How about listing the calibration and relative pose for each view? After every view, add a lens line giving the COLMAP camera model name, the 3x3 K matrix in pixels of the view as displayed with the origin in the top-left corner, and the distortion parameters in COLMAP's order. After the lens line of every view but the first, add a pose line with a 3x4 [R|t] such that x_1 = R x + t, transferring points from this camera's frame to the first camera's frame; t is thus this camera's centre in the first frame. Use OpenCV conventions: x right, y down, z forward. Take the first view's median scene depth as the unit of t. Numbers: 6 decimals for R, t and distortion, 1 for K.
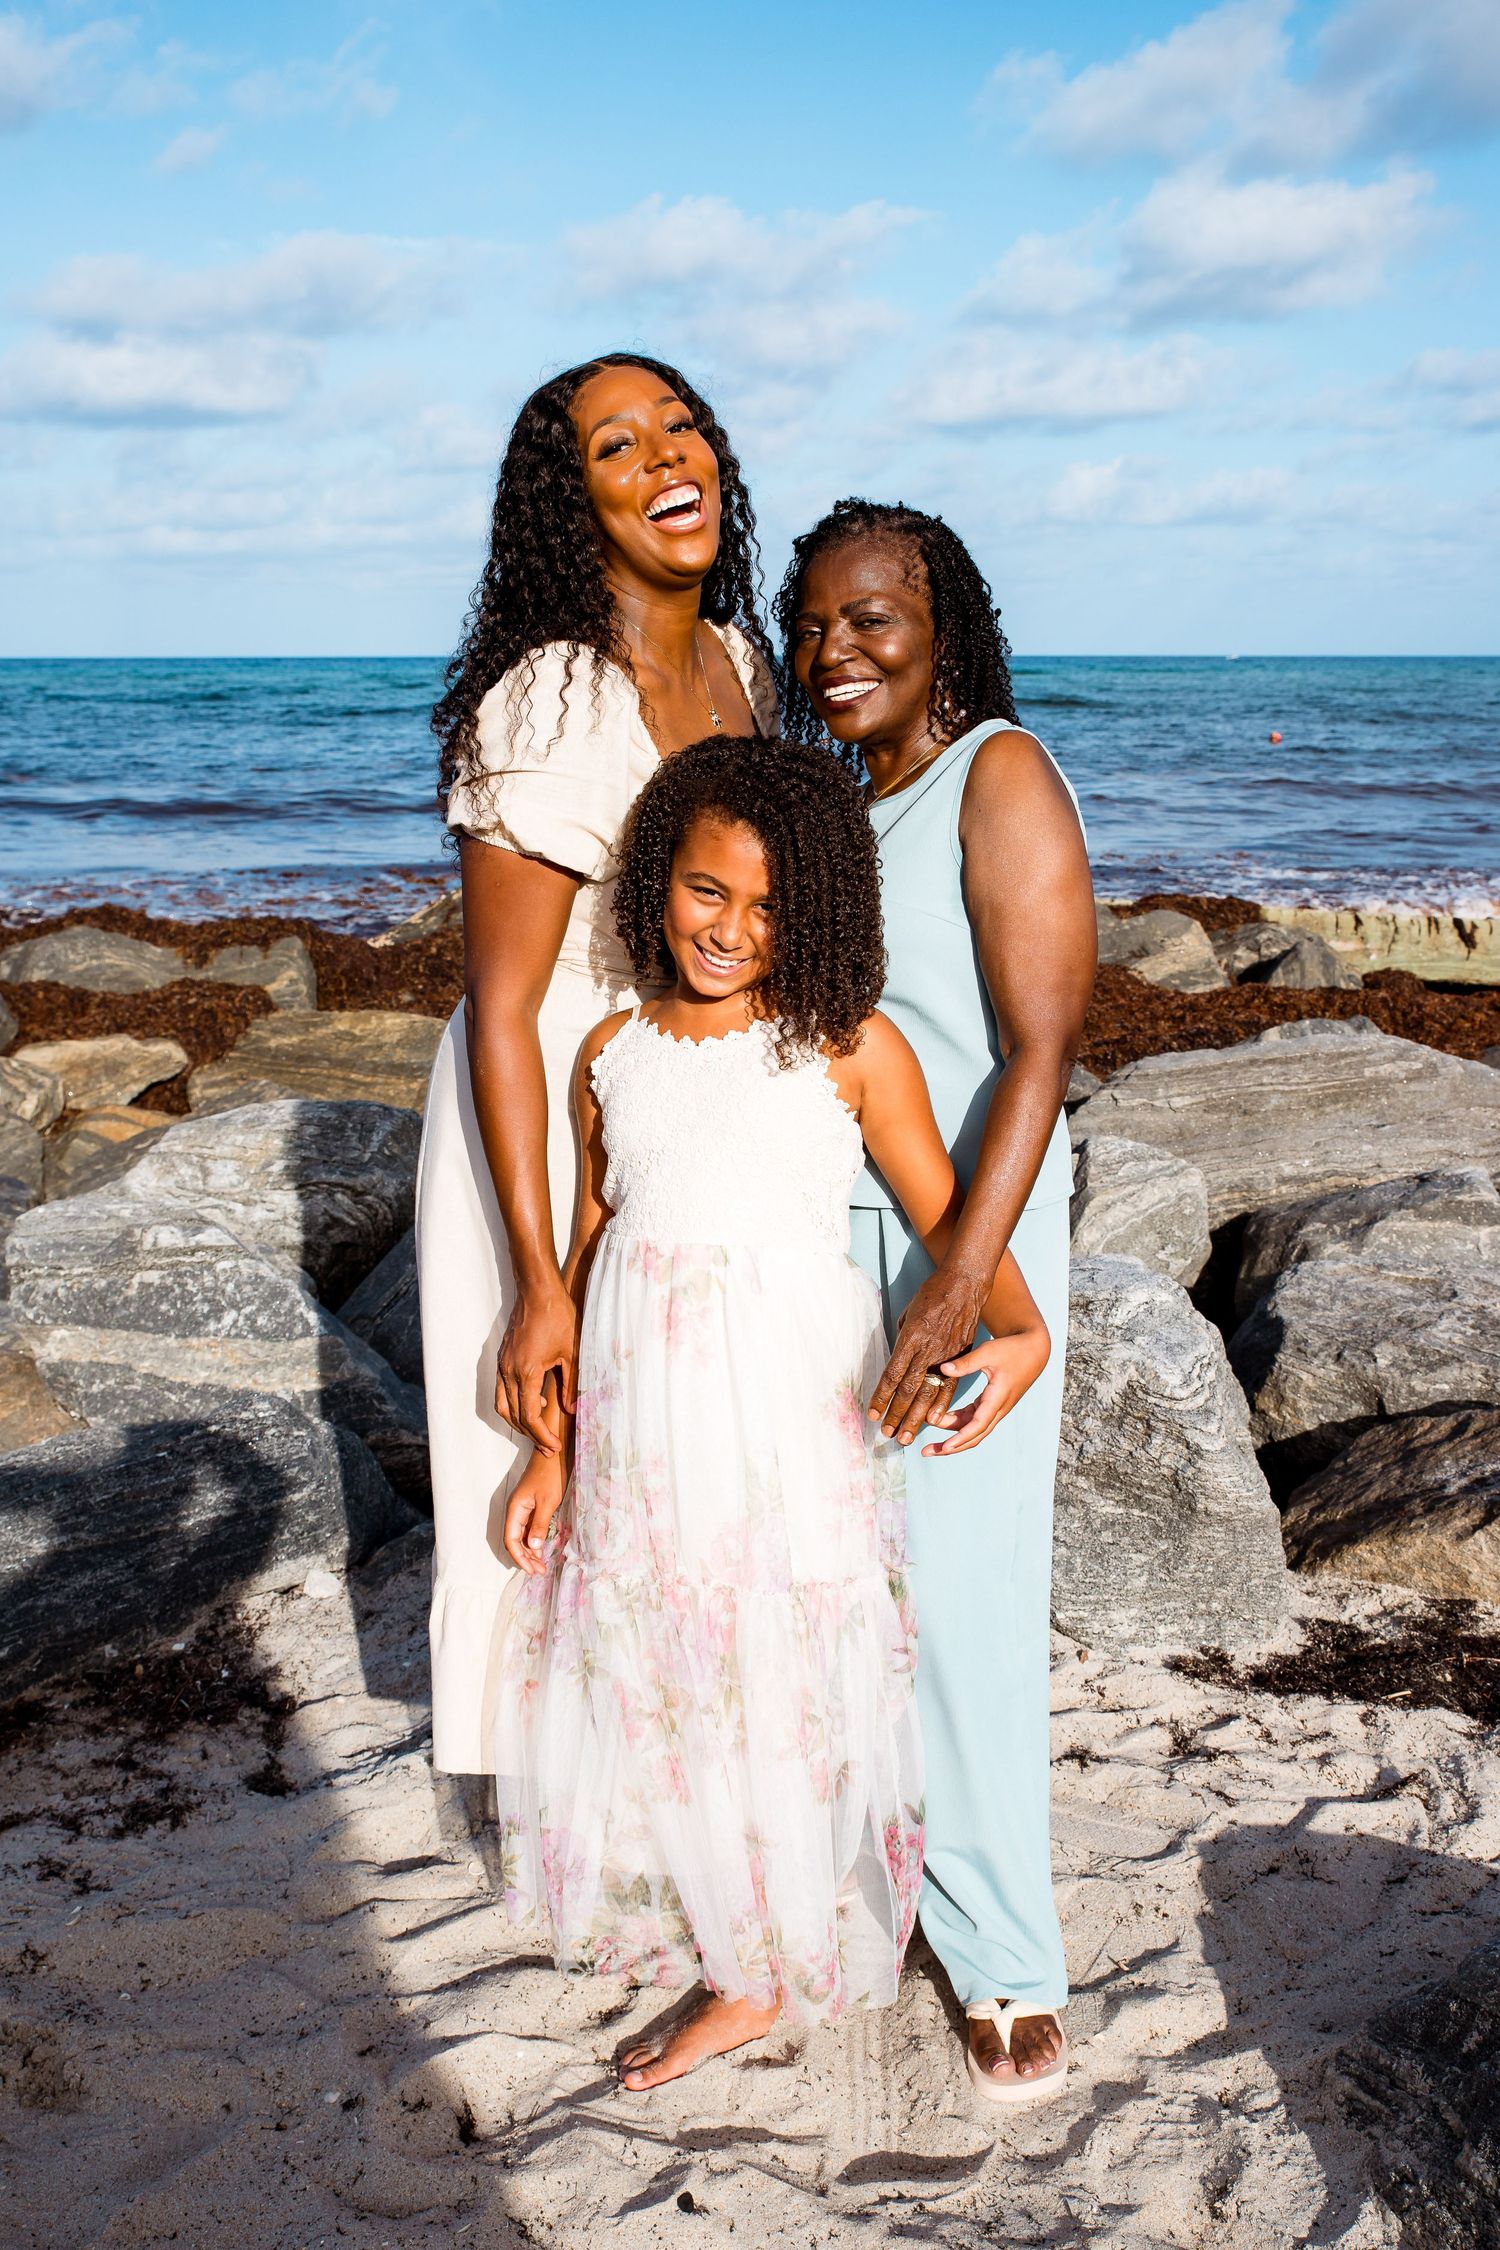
lens RADIAL K [[2336.0, 0, 750.0], [0, 2336.0, 1125.0], [0, 0, 1]] dist [-0.045566, 0.142317]
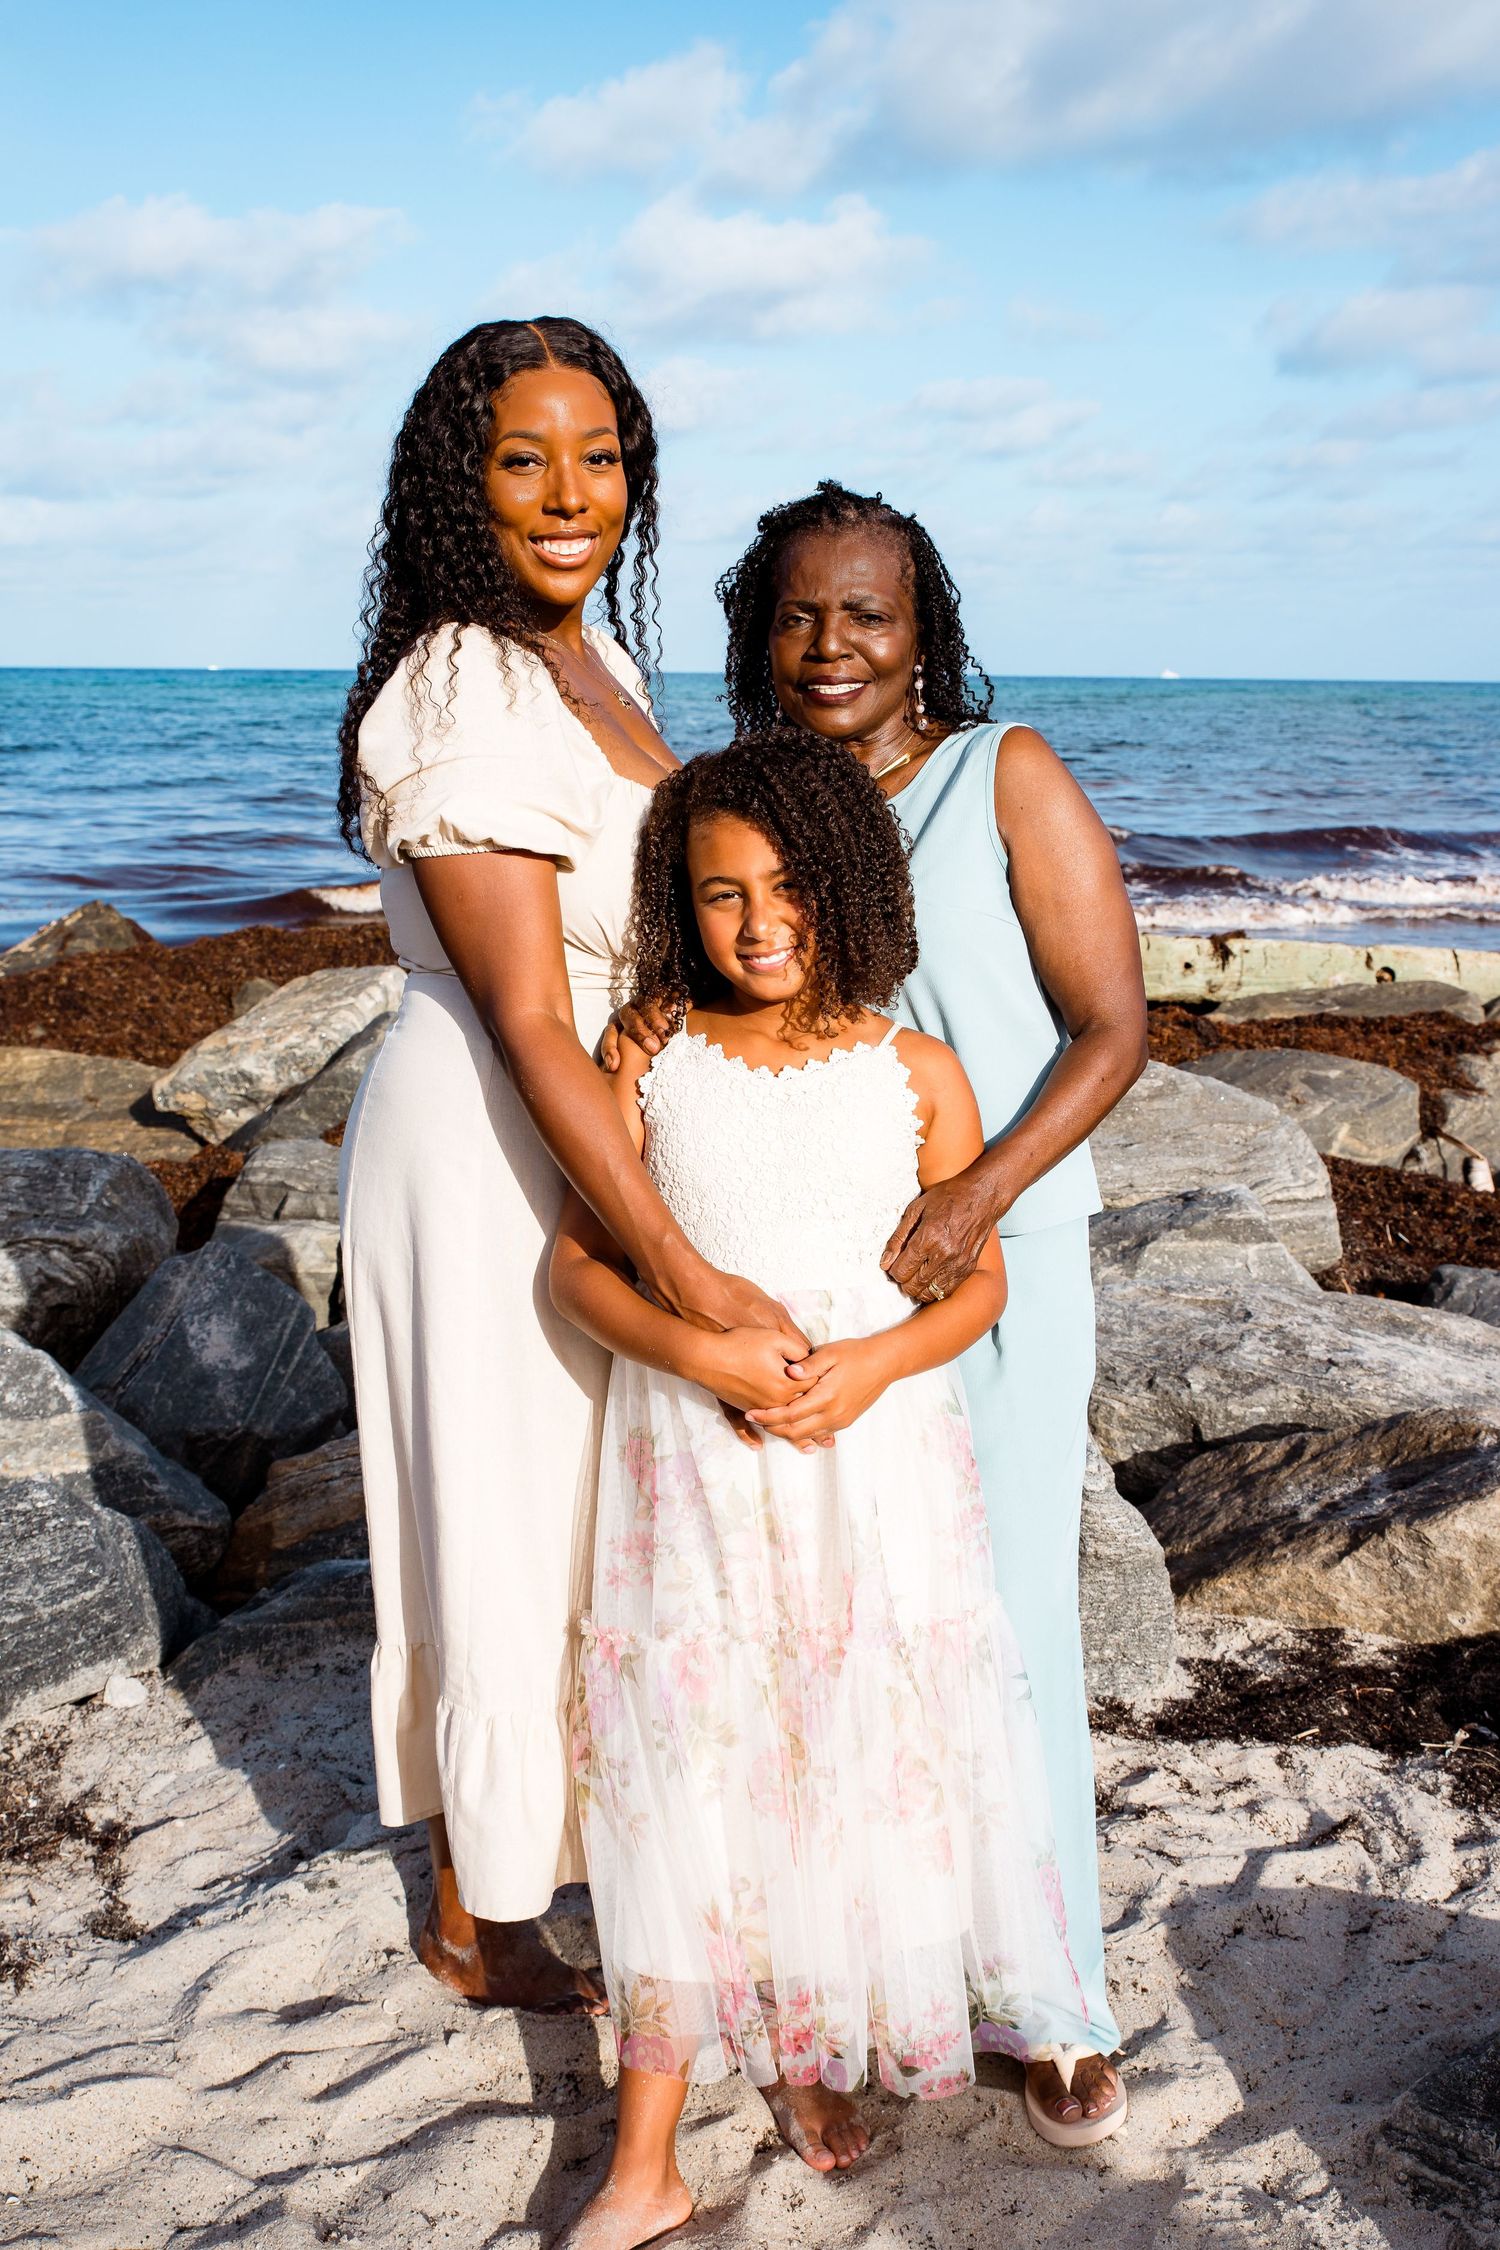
lens RADIAL K [[2387.8, 0, 750.0], [0, 2387.8, 1125.0], [0, 0, 1]] dist [-0.046906, 0.150600]
pose [[0.982437, -0.024946, 0.184921, -0.118680], [0.026943, 0.999603, -0.008291, -0.006547], [-0.184641, 0.013128, 0.982718, 0.059695]]
